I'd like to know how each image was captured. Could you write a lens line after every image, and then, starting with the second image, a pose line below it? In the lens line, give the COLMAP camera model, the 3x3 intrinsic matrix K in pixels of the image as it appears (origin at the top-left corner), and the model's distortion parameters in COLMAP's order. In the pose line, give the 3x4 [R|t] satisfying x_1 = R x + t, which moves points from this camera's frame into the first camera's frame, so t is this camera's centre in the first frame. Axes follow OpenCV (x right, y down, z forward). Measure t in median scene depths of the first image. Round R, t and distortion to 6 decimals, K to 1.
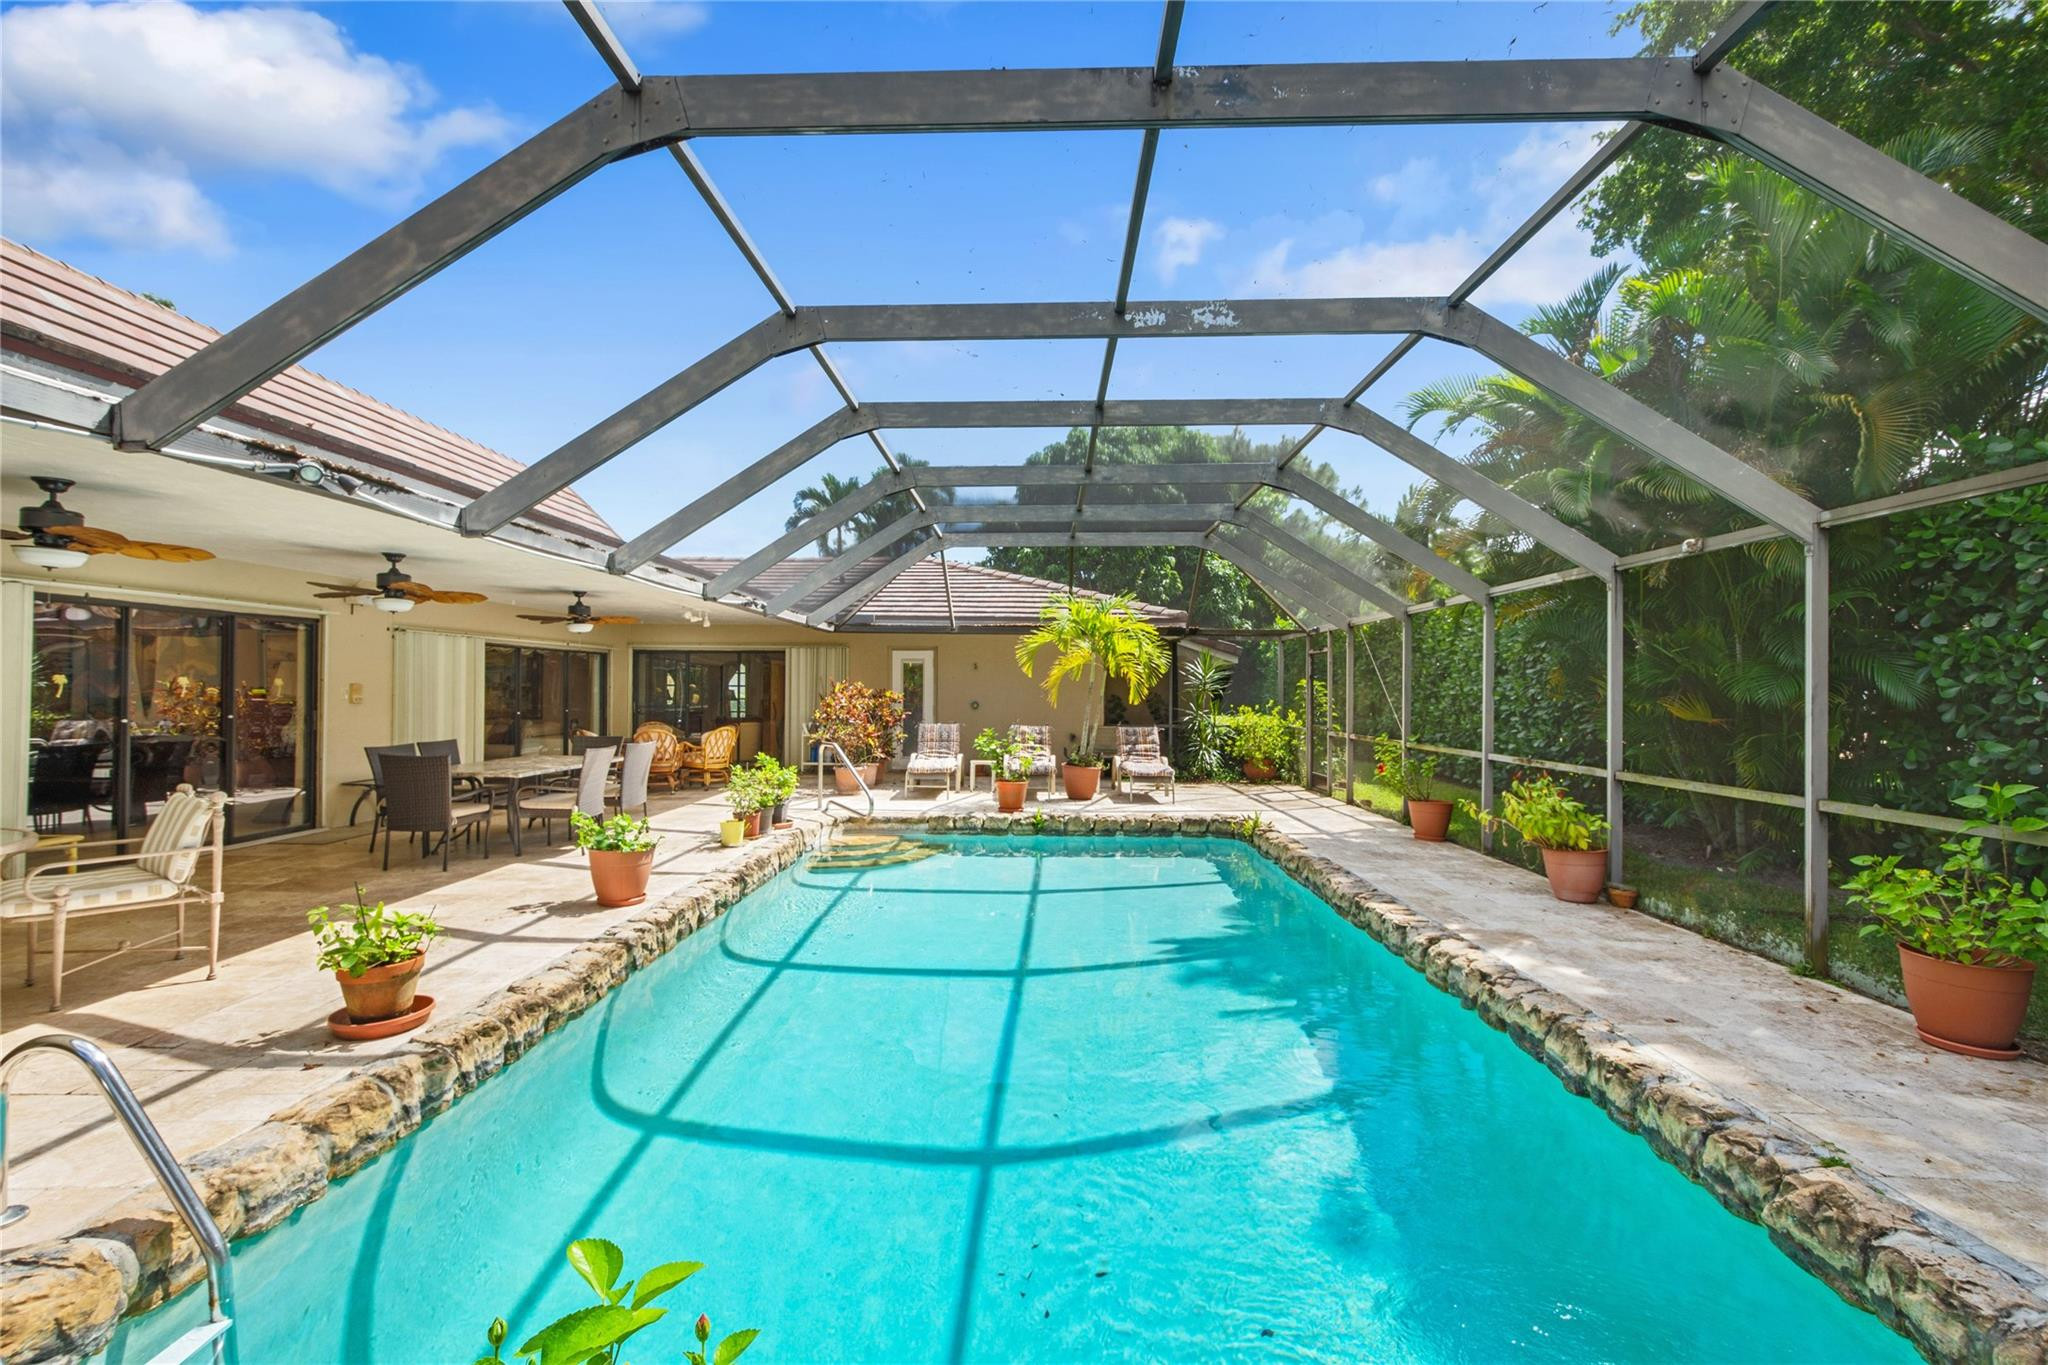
lens RADIAL K [[933.1, 0, 1025.3], [0, 933.1, 678.1], [0, 0, 1]] dist [0.005790, 0.000186]
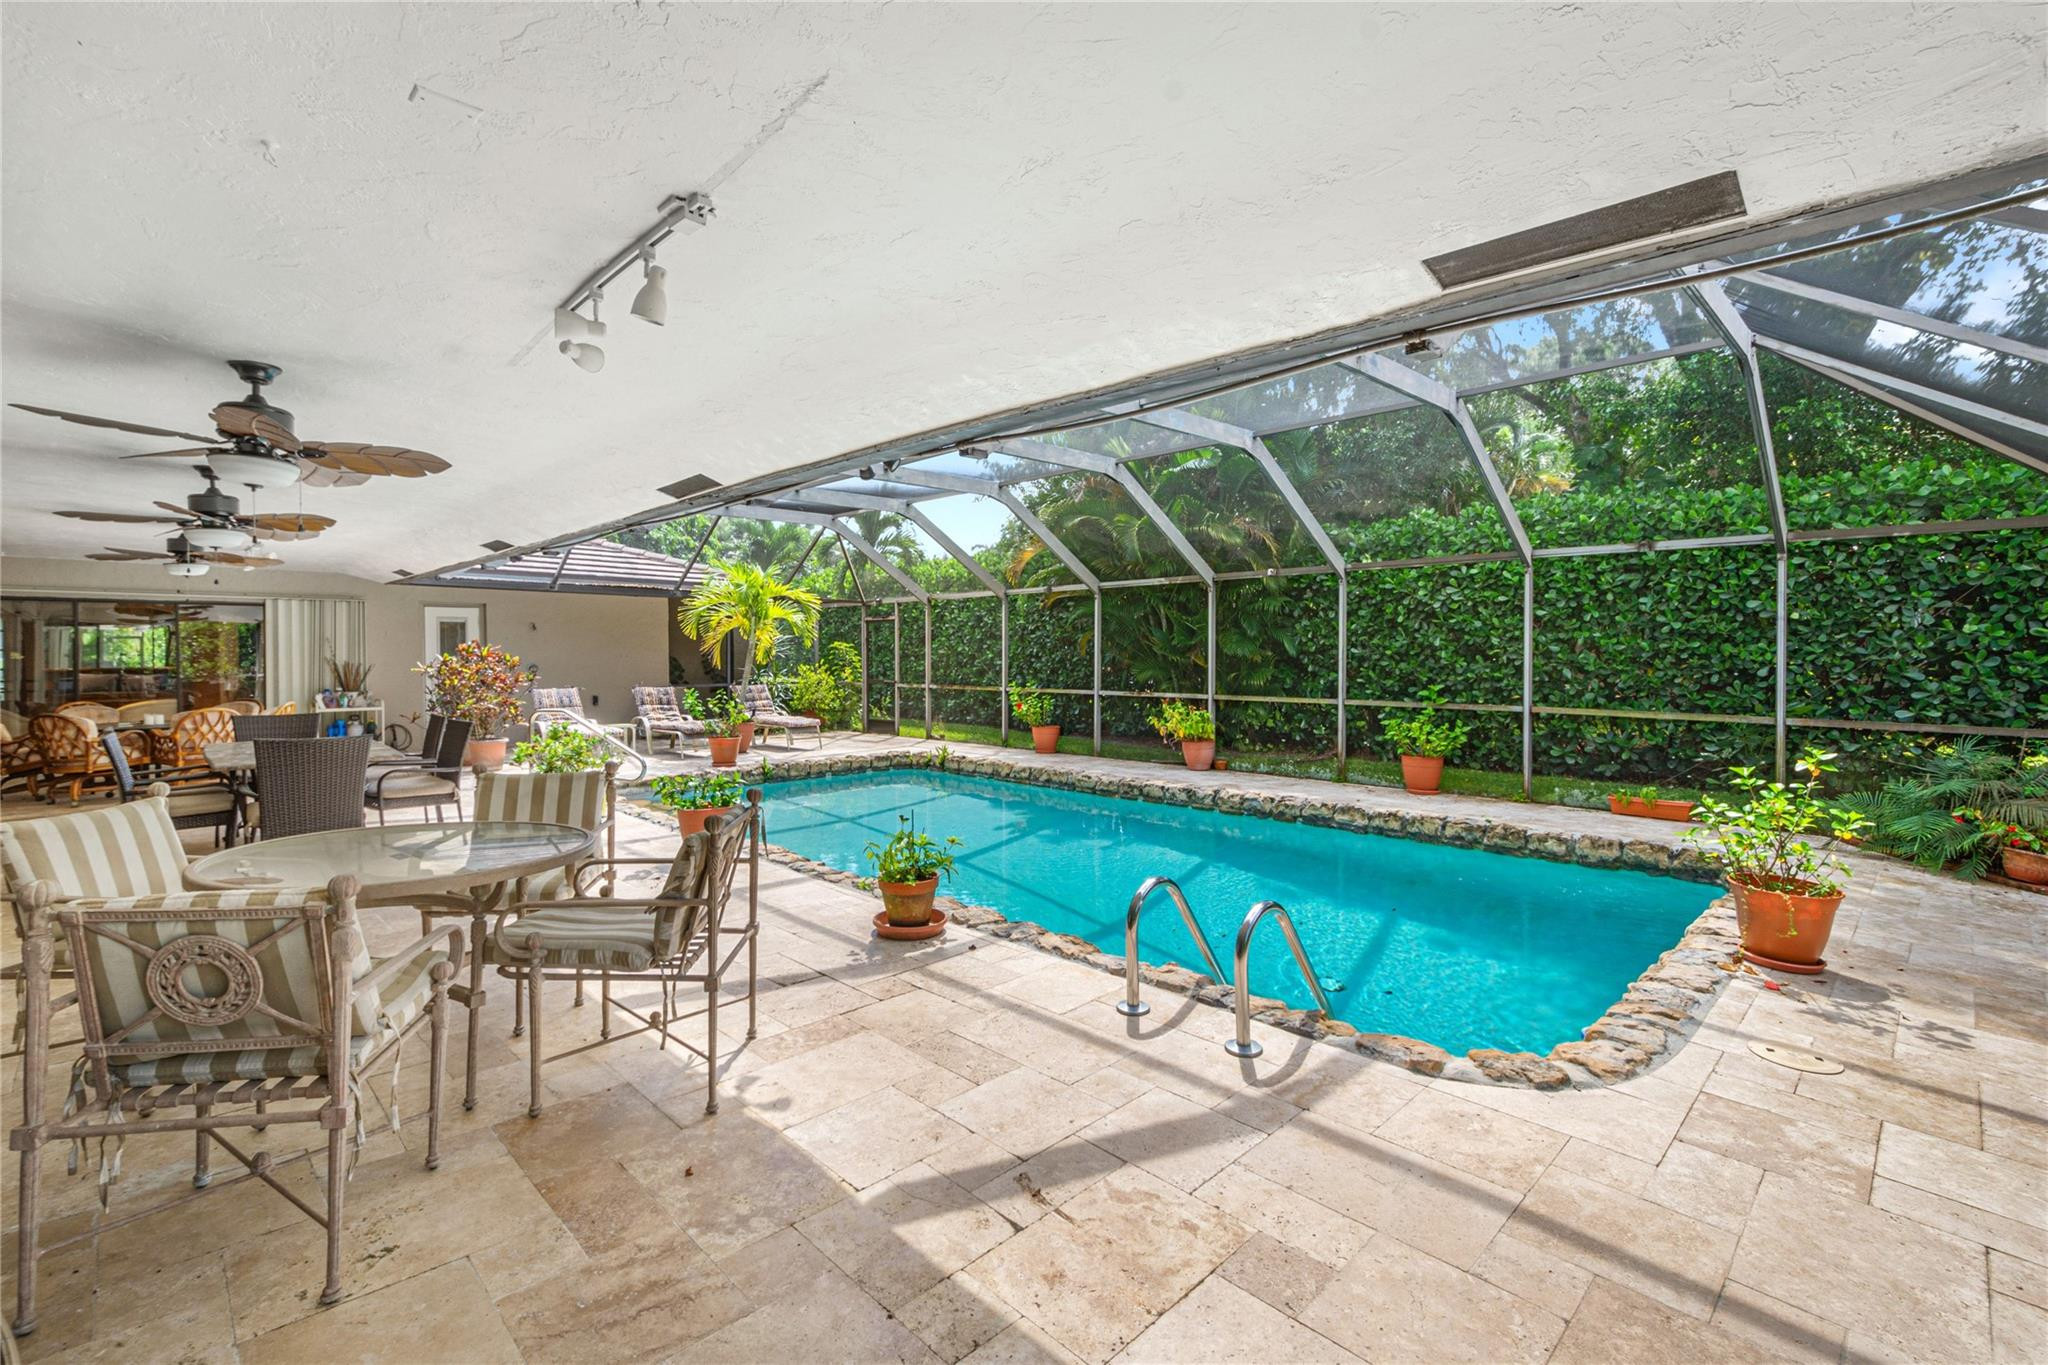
lens RADIAL K [[933.1, 0, 1012.3], [0, 933.1, 646.7], [0, 0, 1]] dist [0.005790, 0.000186]
pose [[0.693993, -0.001568, 0.719980, -0.920537], [-0.003794, 0.999976, 0.005834, 0.000746], [-0.719971, -0.006780, 0.693971, 0.052852]]
